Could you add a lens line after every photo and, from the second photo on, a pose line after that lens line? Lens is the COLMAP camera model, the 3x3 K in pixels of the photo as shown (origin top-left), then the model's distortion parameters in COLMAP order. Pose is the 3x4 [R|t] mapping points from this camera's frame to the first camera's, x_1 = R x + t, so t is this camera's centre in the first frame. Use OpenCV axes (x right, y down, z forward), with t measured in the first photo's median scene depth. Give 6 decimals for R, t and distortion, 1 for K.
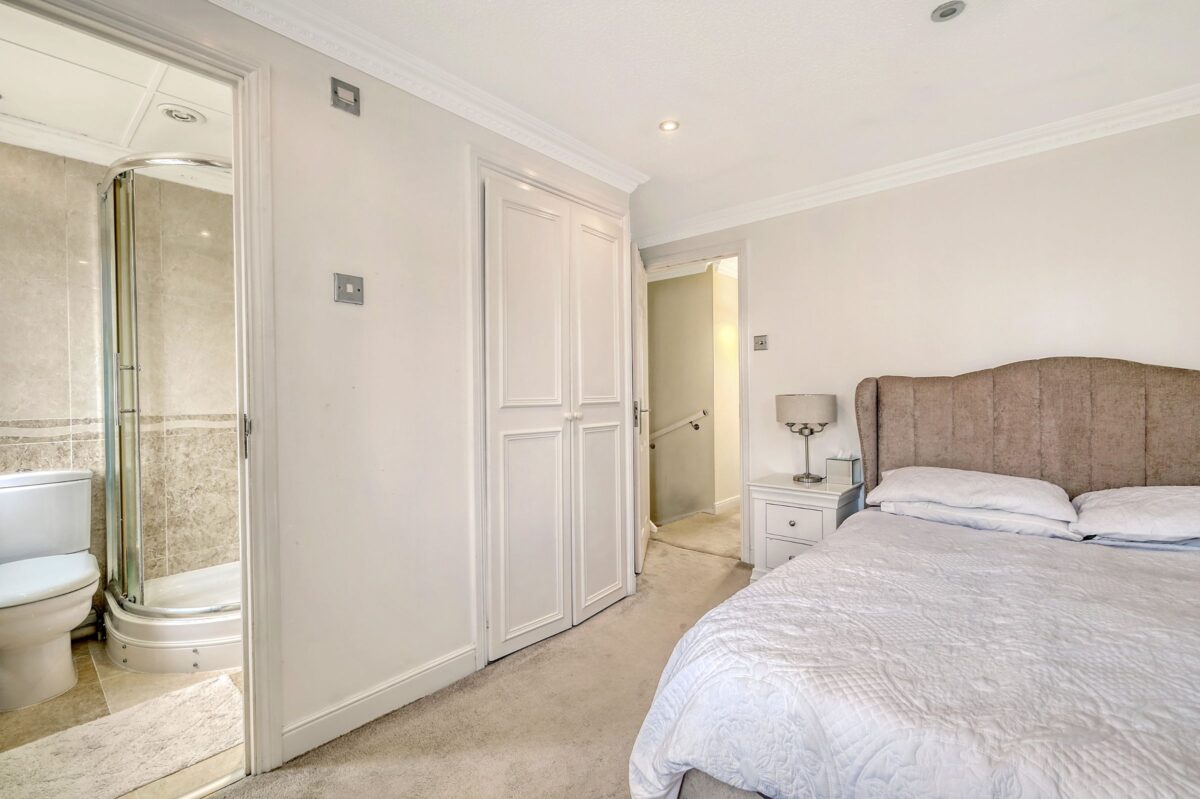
lens RADIAL K [[514.1, 0, 597.0], [0, 514.1, 396.8], [0, 0, 1]] dist [0.001506, -0.000236]
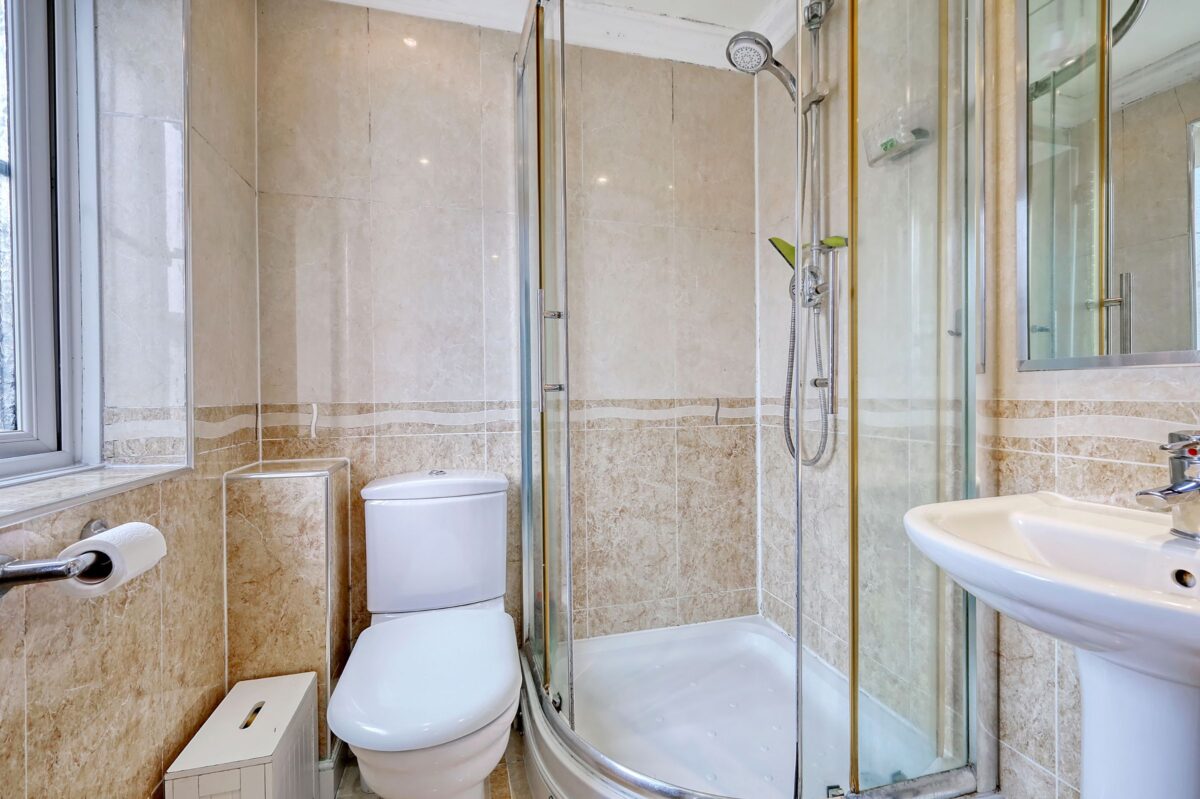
lens RADIAL K [[514.1, 0, 600.7], [0, 514.1, 400.2], [0, 0, 1]] dist [0.001506, -0.000236]
pose [[0.833704, 0.011374, -0.552094, -0.483070], [-0.004195, 0.999889, 0.014265, 0.029738], [0.552195, -0.009577, 0.833660, 0.481470]]
